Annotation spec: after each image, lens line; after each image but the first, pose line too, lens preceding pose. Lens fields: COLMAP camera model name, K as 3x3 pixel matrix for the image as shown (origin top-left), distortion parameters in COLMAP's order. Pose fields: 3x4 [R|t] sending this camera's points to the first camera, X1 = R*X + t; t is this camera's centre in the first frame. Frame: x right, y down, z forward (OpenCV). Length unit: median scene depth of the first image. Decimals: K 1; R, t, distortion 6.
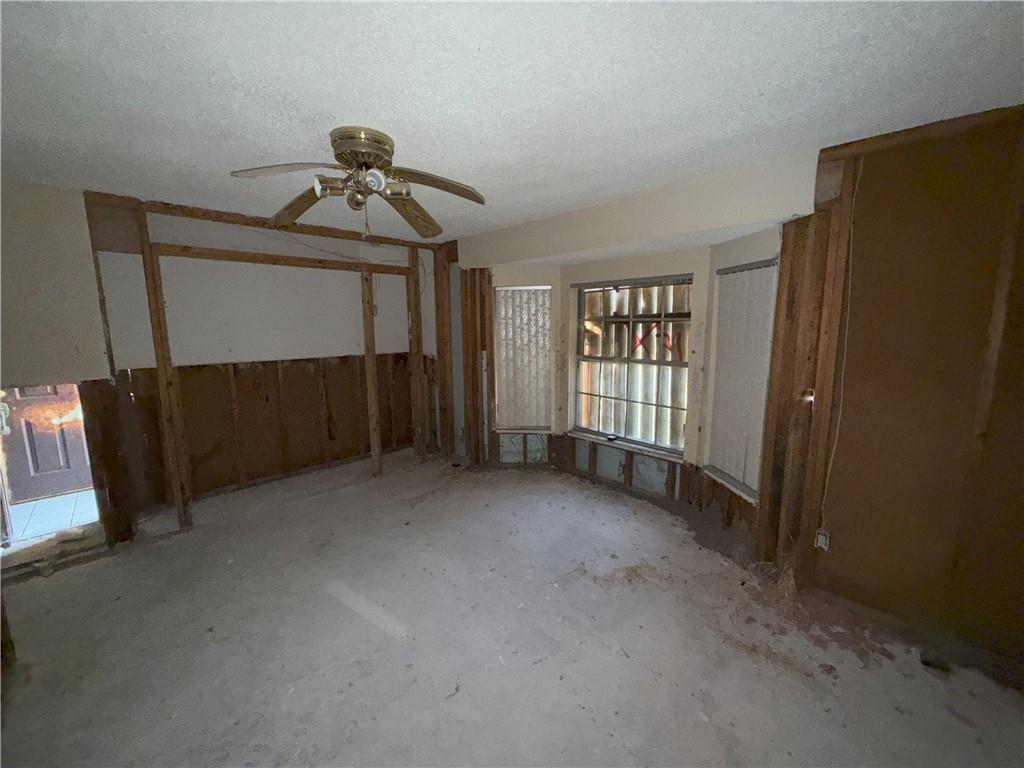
lens RADIAL K [[410.6, 0, 512.7], [0, 410.6, 384.0], [0, 0, 1]] dist [0.003706, 0.000958]
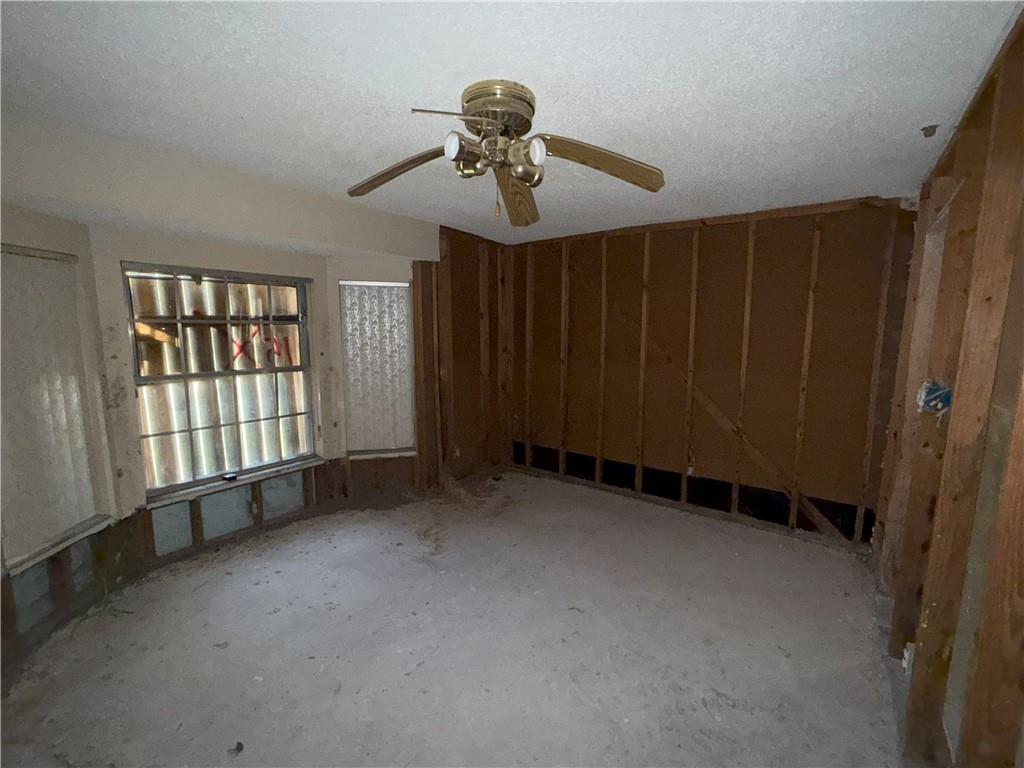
lens RADIAL K [[446.3, 0, 512.4], [0, 446.3, 385.3], [0, 0, 1]] dist [-0.001351, 0.000018]
pose [[-0.169281, -0.119670, 0.978276, -0.679962], [0.147981, 0.978262, 0.145275, -0.081999], [-0.974395, 0.169358, -0.147892, 0.628019]]
